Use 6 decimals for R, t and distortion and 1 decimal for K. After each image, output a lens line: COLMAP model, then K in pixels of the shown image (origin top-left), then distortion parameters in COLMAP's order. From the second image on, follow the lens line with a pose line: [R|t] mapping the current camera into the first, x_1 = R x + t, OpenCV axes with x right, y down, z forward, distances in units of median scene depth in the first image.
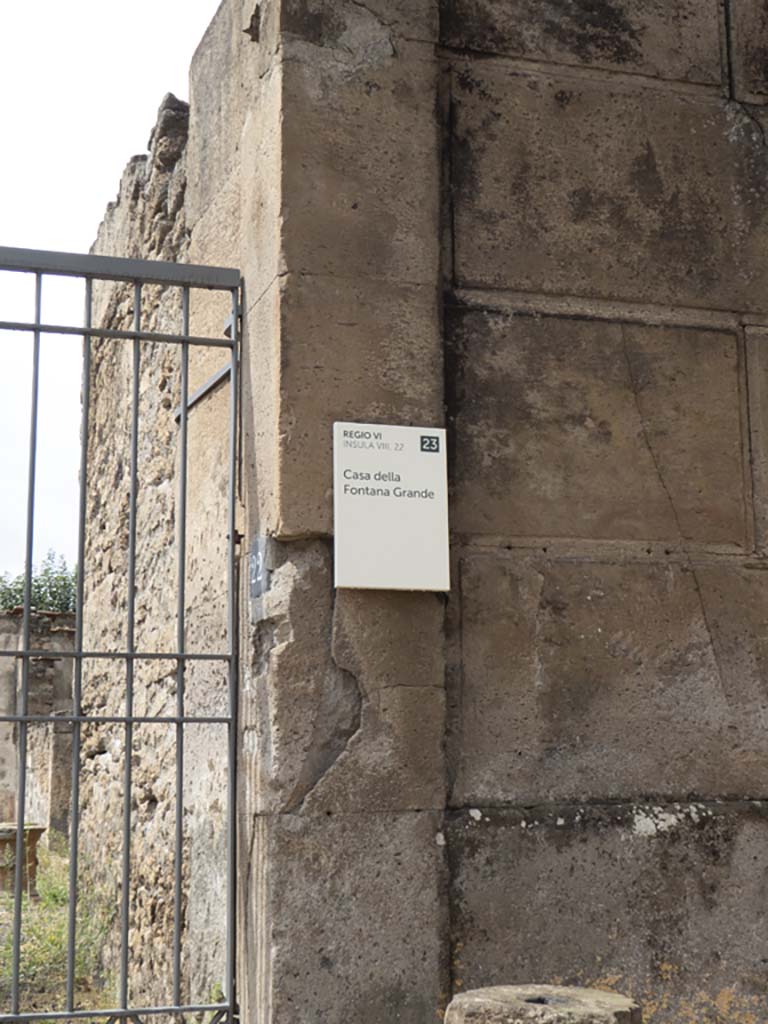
lens RADIAL K [[1516.3, 0, 383.1], [0, 1516.3, 516.9], [0, 0, 1]] dist [-0.016474, 0.042987]
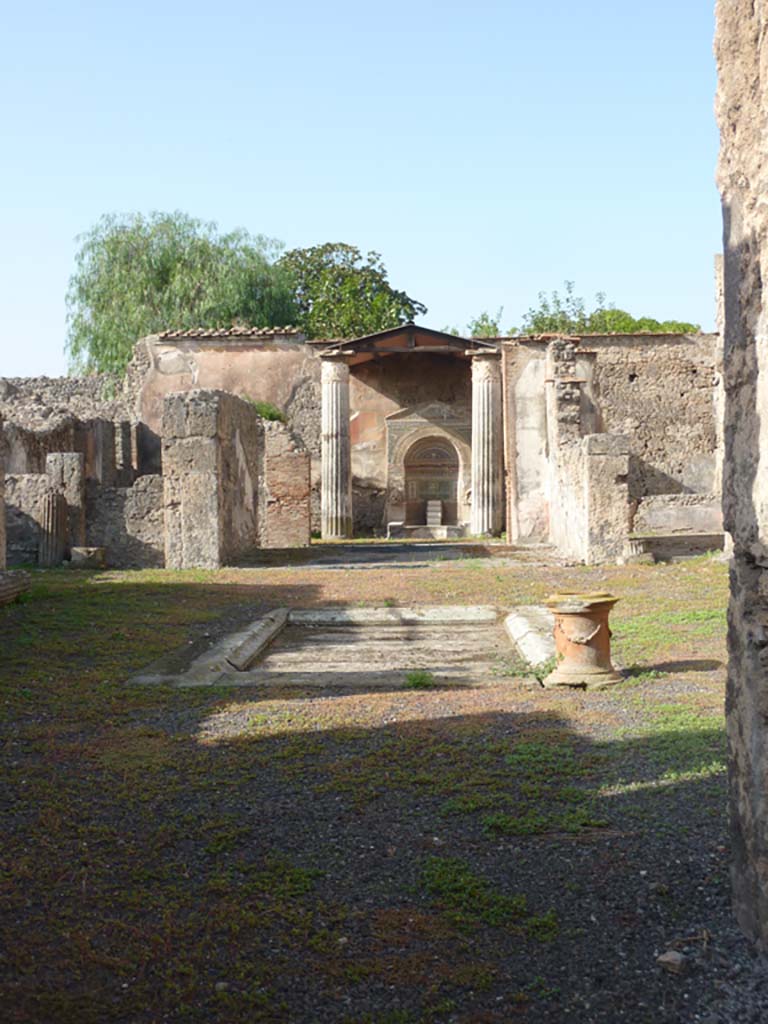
lens RADIAL K [[1182.7, 0, 384.0], [0, 1182.7, 512.0], [0, 0, 1]] dist [-0.059380, -0.027515]
pose [[0.937168, 0.005823, -0.348830, -0.317947], [0.071109, 0.975683, 0.207329, -0.008469], [0.341555, -0.219107, 0.913965, 0.924181]]
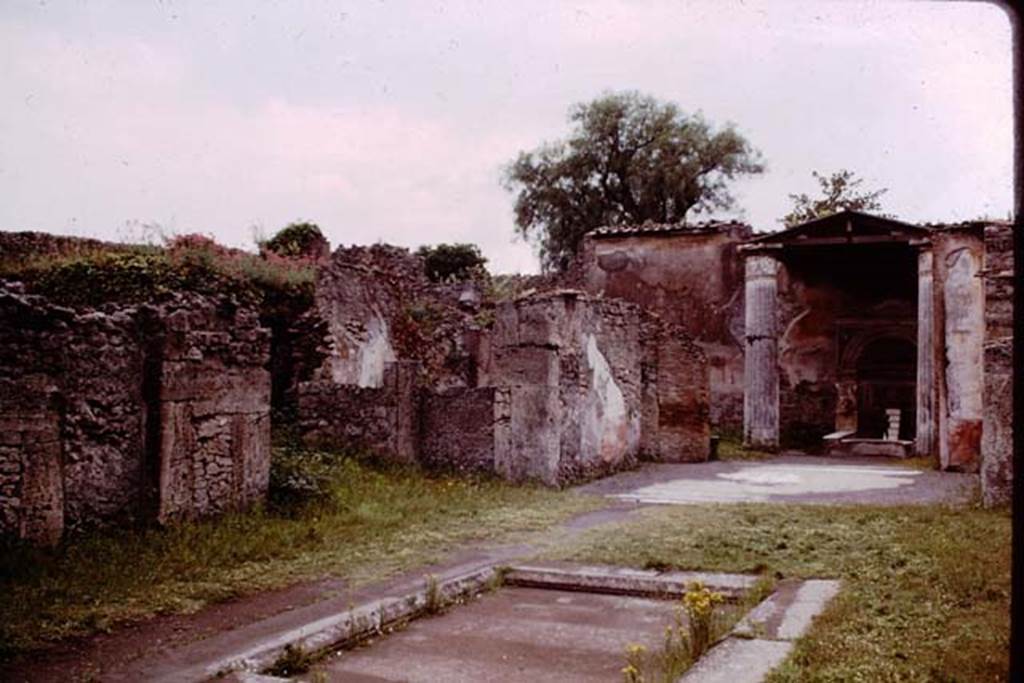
lens RADIAL K [[1130.7, 0, 510.7], [0, 1130.7, 340.9], [0, 0, 1]] dist [-0.078800, 0.008617]
pose [[0.730554, -0.007599, -0.682813, 0.072952], [0.123529, 0.984911, 0.121205, 0.091625], [0.671589, -0.172894, 0.720469, 1.961045]]
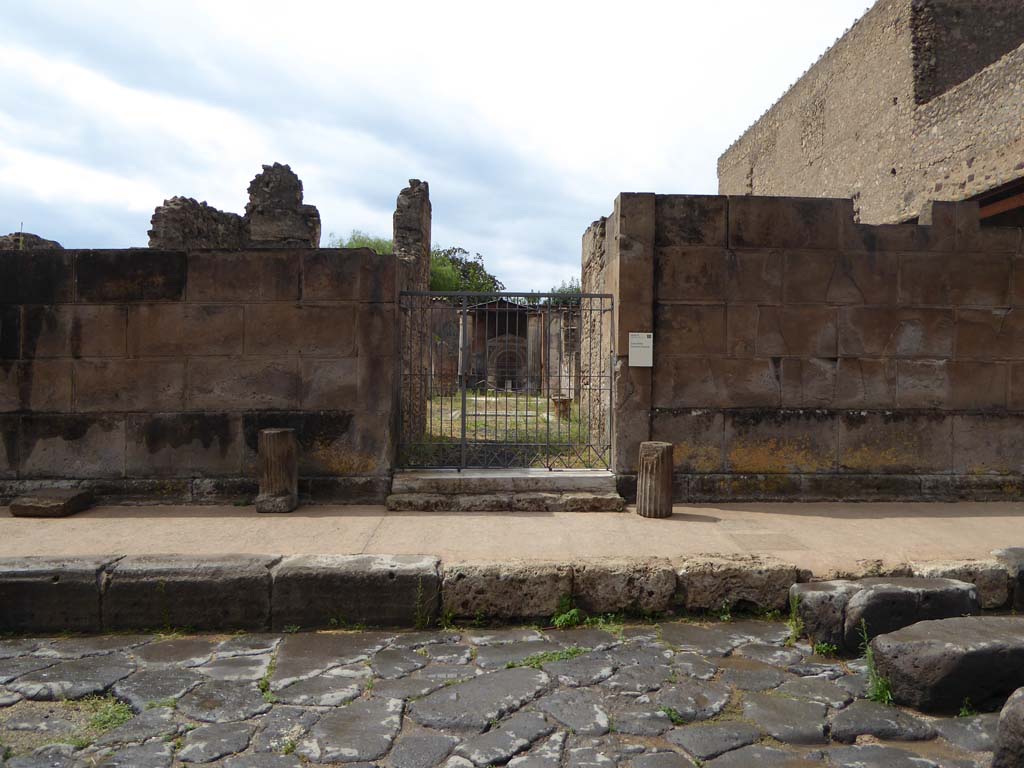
lens RADIAL K [[722.6, 0, 515.7], [0, 722.6, 385.2], [0, 0, 1]] dist [-0.041973, 0.002425]
pose [[0.957173, 0.025917, -0.288353, 0.268819], [0.031786, 0.980557, 0.193643, -0.328160], [0.287765, -0.194515, 0.937739, -1.229043]]
